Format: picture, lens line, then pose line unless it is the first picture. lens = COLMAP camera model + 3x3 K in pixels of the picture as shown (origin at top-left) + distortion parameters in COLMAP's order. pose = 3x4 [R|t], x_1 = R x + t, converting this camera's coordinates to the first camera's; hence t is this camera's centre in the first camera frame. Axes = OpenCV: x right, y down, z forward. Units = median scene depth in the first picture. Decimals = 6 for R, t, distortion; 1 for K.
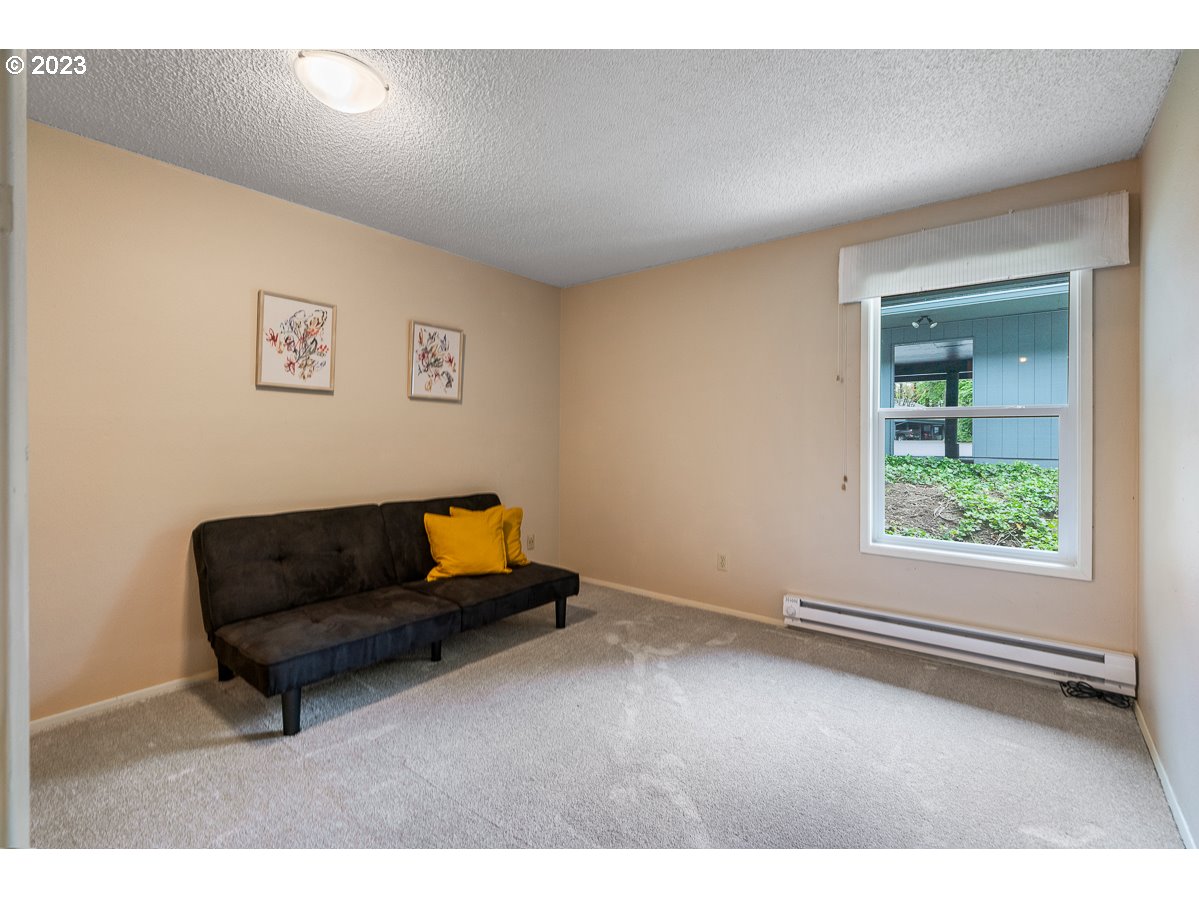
lens RADIAL K [[539.8, 0, 599.8], [0, 539.8, 441.0], [0, 0, 1]] dist [-0.004474, 0.000713]
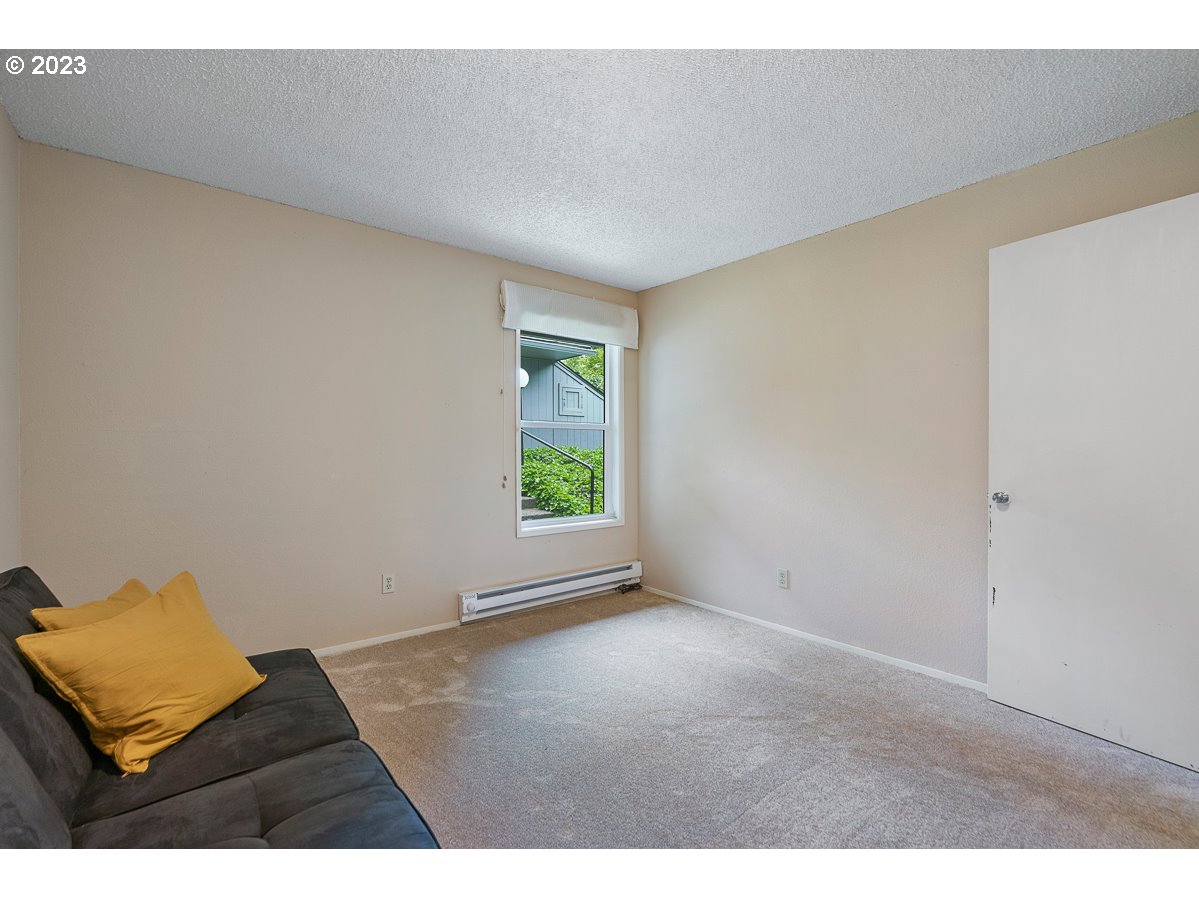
lens RADIAL K [[539.8, 0, 604.2], [0, 539.8, 452.5], [0, 0, 1]] dist [-0.004474, 0.000713]
pose [[0.215712, -0.013199, 0.976368, -0.666421], [0.003769, 0.999912, 0.012684, -0.000137], [-0.976450, 0.000944, 0.215742, 0.556498]]
